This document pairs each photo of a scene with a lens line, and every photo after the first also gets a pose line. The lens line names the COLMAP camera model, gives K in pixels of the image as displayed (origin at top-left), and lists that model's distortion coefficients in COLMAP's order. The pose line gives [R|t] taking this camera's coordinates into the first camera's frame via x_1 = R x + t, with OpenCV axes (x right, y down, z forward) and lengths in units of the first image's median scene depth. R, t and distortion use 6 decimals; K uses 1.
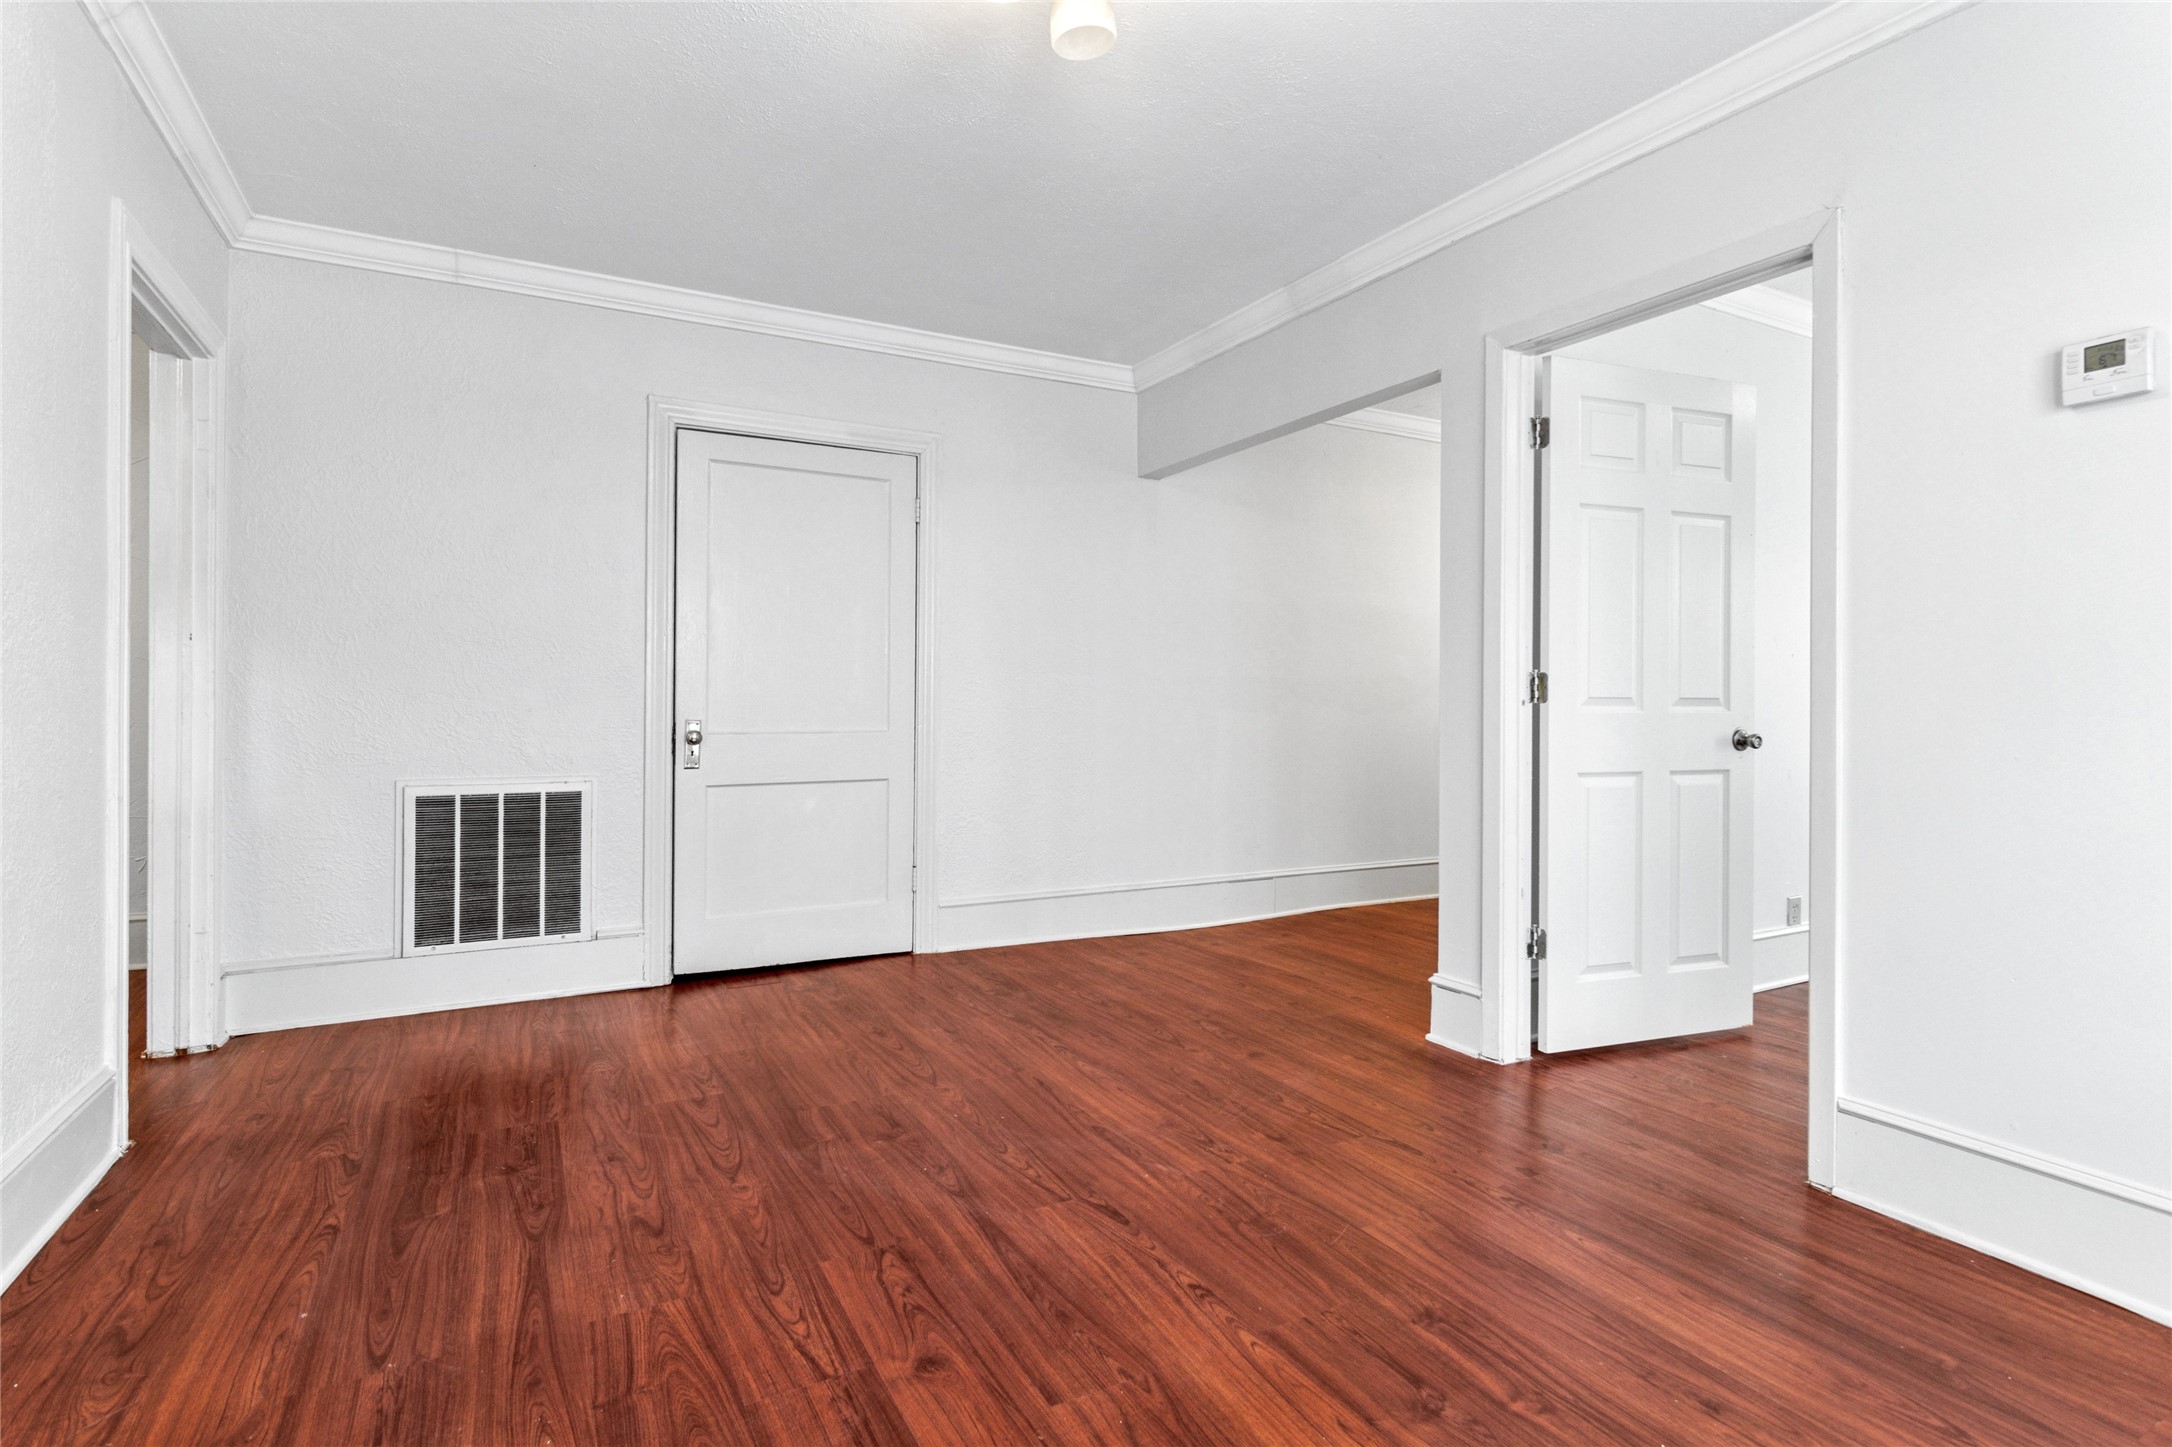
lens RADIAL K [[1080.7, 0, 1091.8], [0, 1080.7, 712.4], [0, 0, 1]] dist [-0.002742, 0.002041]
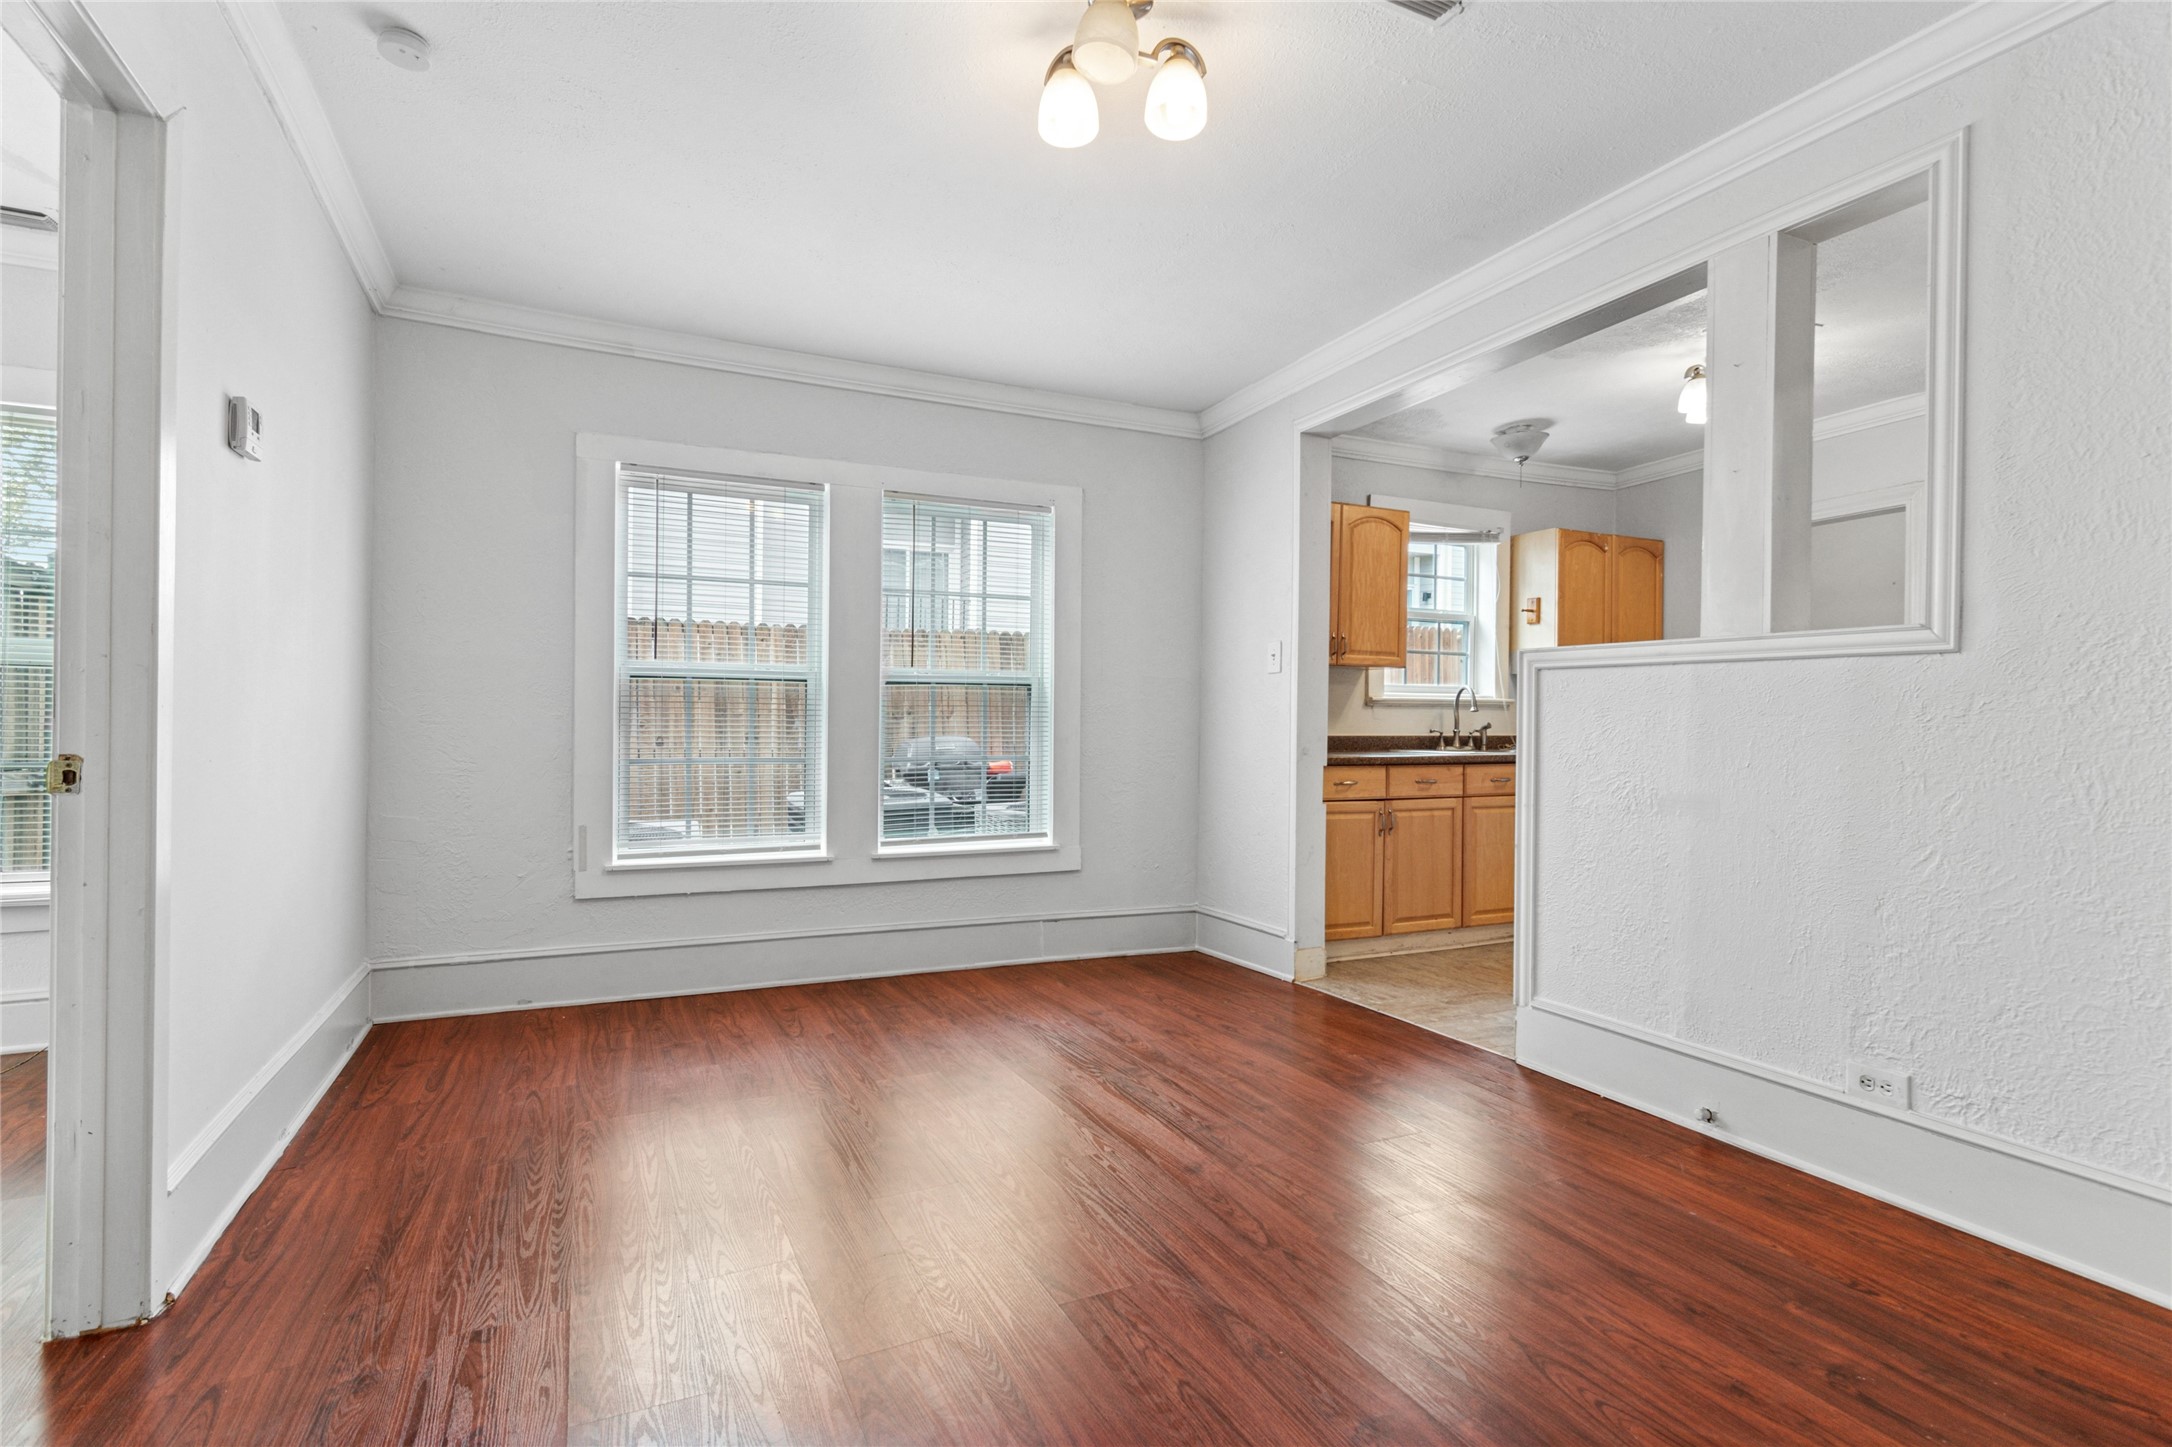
lens RADIAL K [[1080.7, 0, 1091.8], [0, 1080.7, 712.4], [0, 0, 1]] dist [-0.002742, 0.002041]
pose [[-0.998320, -0.018812, 0.054794, -0.063466], [-0.018814, 0.999823, 0.000467, -0.021766], [-0.054793, -0.000564, -0.998498, 1.983424]]
